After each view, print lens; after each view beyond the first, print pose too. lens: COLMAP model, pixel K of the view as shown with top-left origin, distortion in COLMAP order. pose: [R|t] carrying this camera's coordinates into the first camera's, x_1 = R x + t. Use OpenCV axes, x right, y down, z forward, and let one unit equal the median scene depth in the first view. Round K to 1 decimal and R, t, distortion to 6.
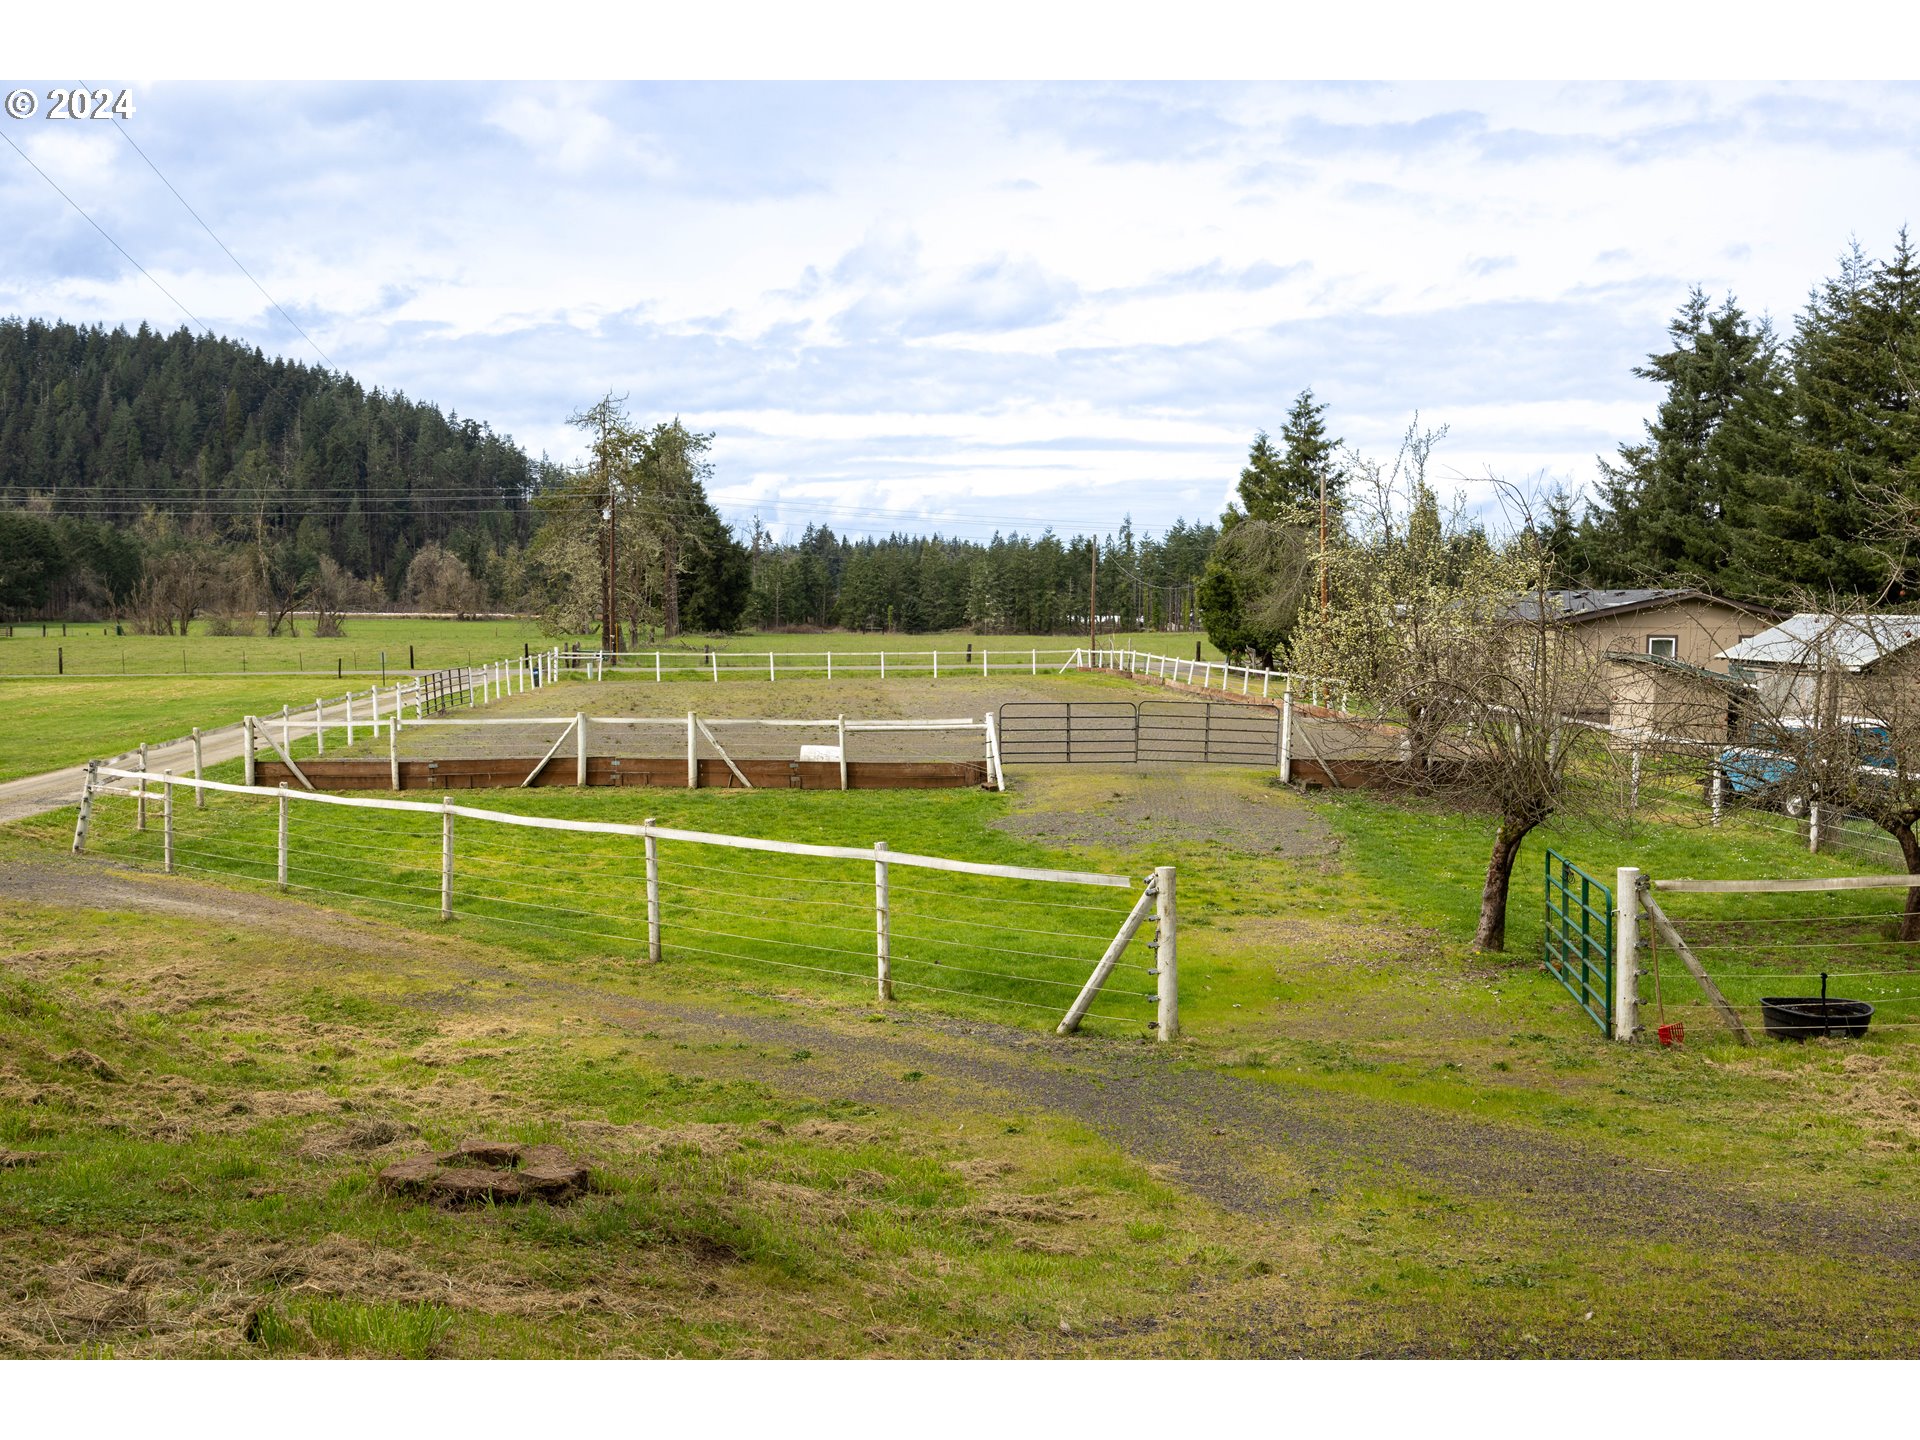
lens RADIAL K [[779.5, 0, 963.6], [0, 779.5, 716.4], [0, 0, 1]] dist [-0.001745, -0.000068]
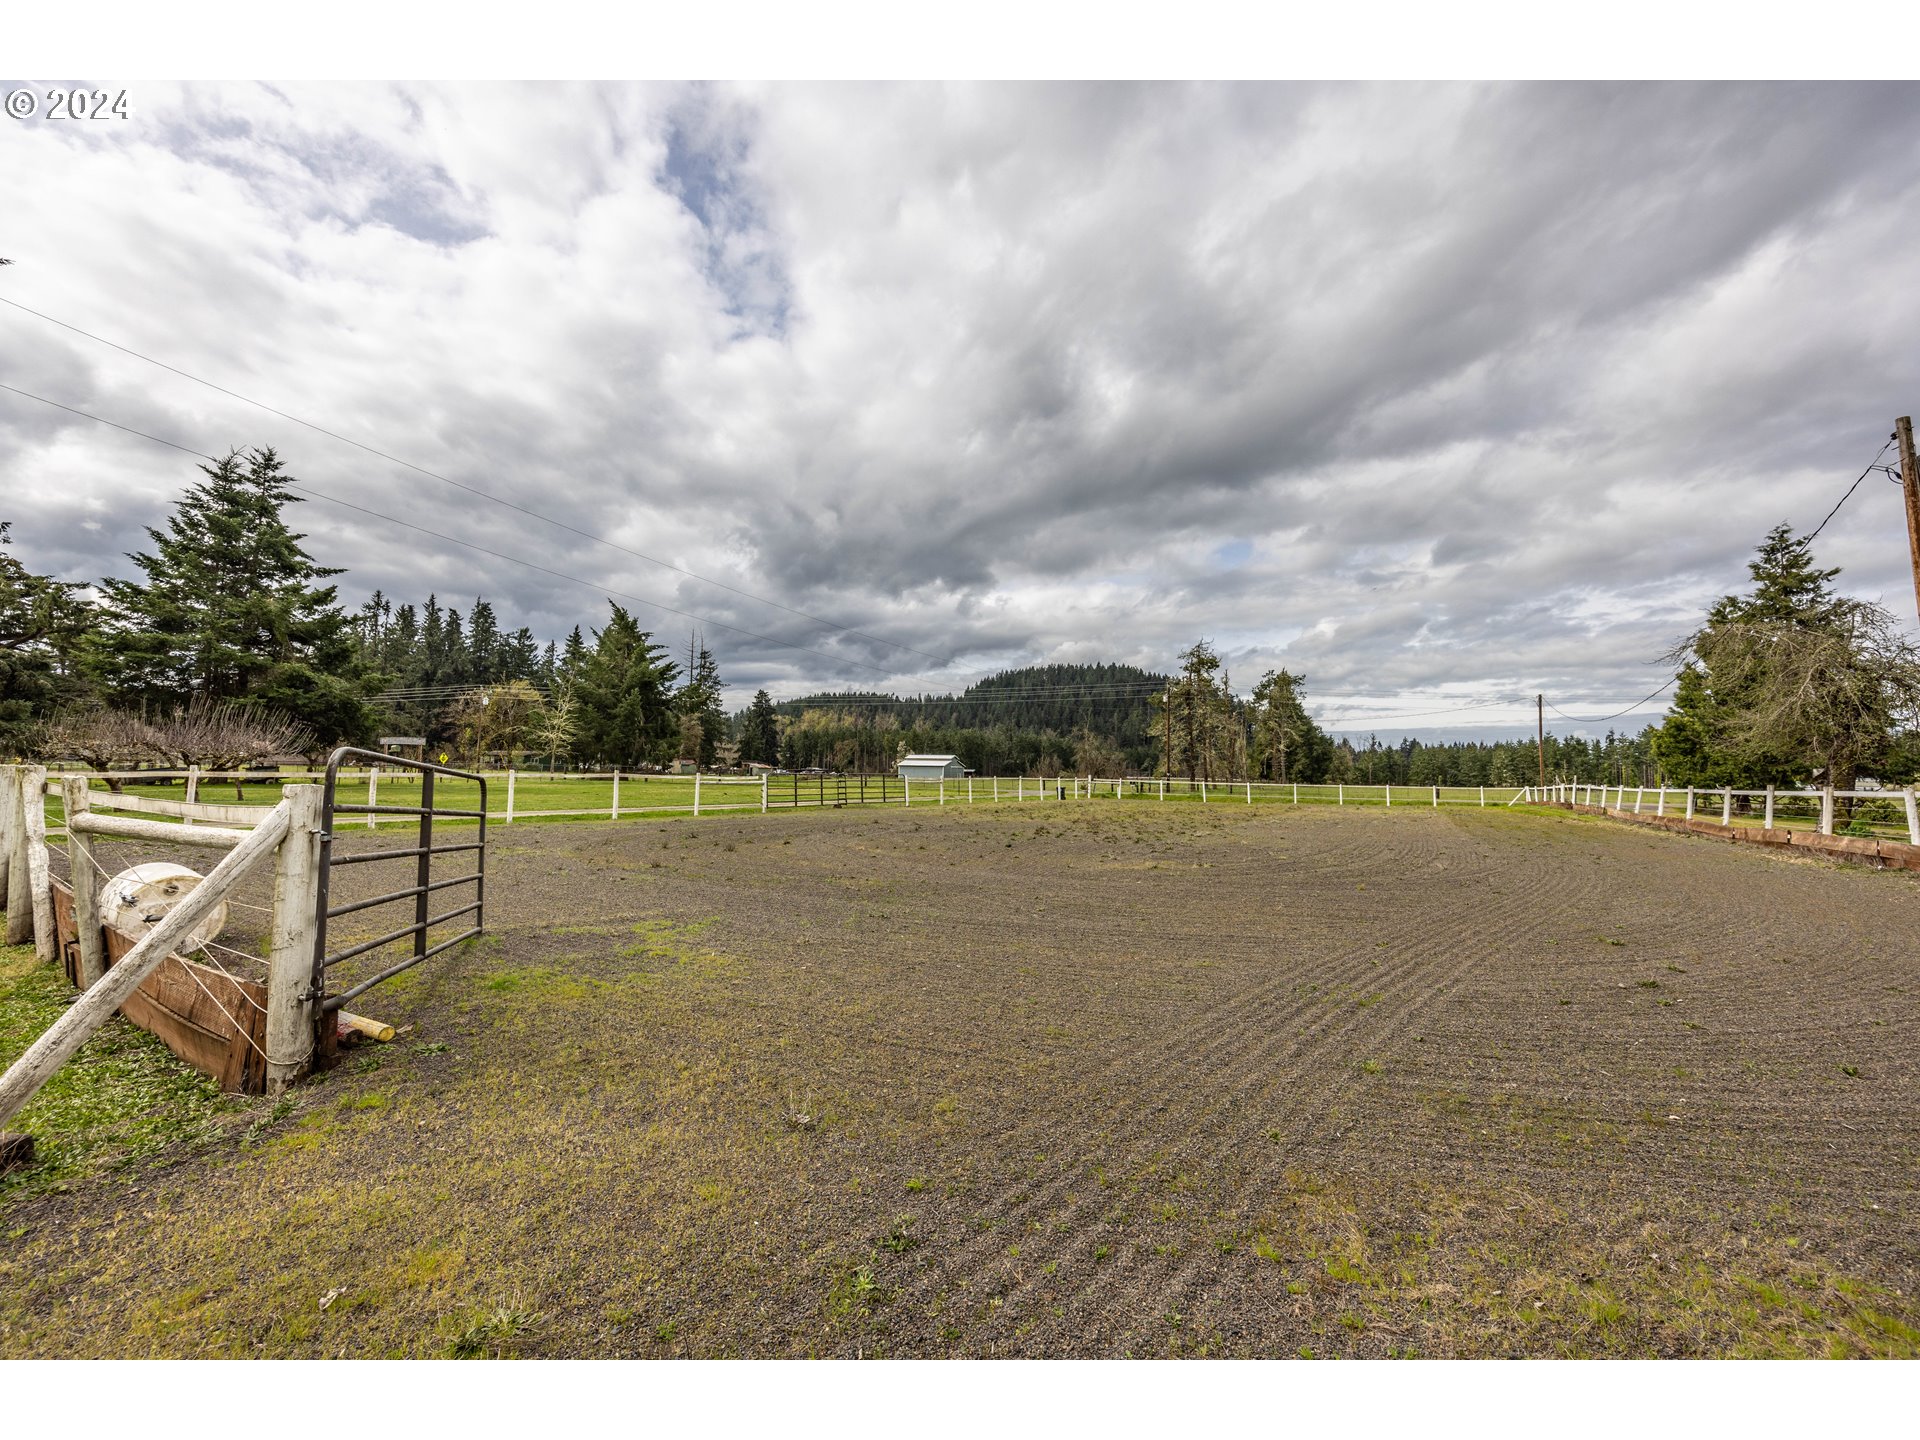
lens RADIAL K [[732.3, 0, 953.7], [0, 732.3, 732.4], [0, 0, 1]] dist [0.002527, 0.000183]
pose [[0.895265, -0.009112, -0.445441, -0.188731], [-0.047040, 0.992270, -0.114840, 0.003687], [0.443044, 0.123766, 0.887916, -0.557329]]
